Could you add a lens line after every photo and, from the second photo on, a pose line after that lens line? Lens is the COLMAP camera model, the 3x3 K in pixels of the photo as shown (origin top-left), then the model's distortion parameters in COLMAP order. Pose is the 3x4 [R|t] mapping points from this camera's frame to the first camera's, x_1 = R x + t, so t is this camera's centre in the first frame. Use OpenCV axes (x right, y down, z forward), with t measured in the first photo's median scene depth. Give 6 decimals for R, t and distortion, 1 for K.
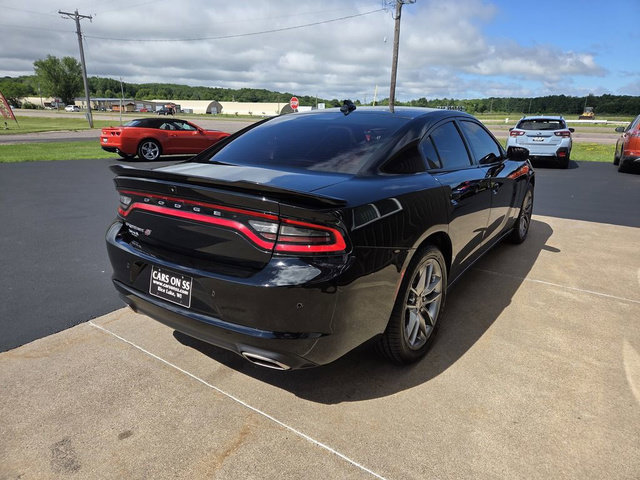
lens RADIAL K [[426.6, 0, 314.3], [0, 426.6, 238.4], [0, 0, 1]] dist [0.086810, -0.079977]
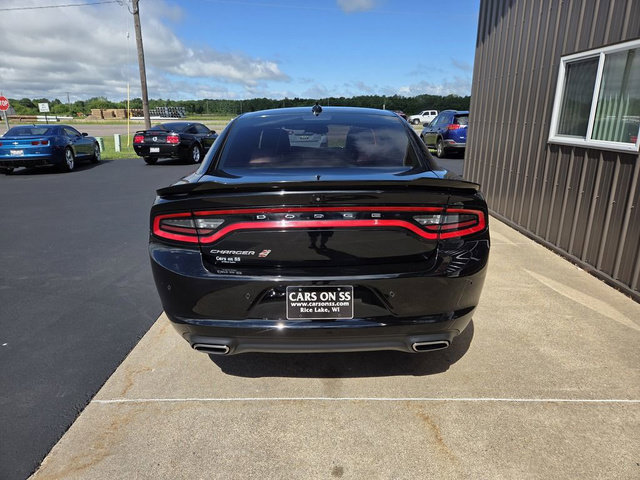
lens RADIAL K [[431.8, 0, 320.0], [0, 431.8, 240.0], [0, 0, 1]] dist [0.082768, -0.091573]
pose [[0.816184, -0.173944, 0.550988, -0.835093], [0.174666, 0.983271, 0.051680, -0.071360], [-0.550760, 0.054058, 0.832911, 0.221990]]
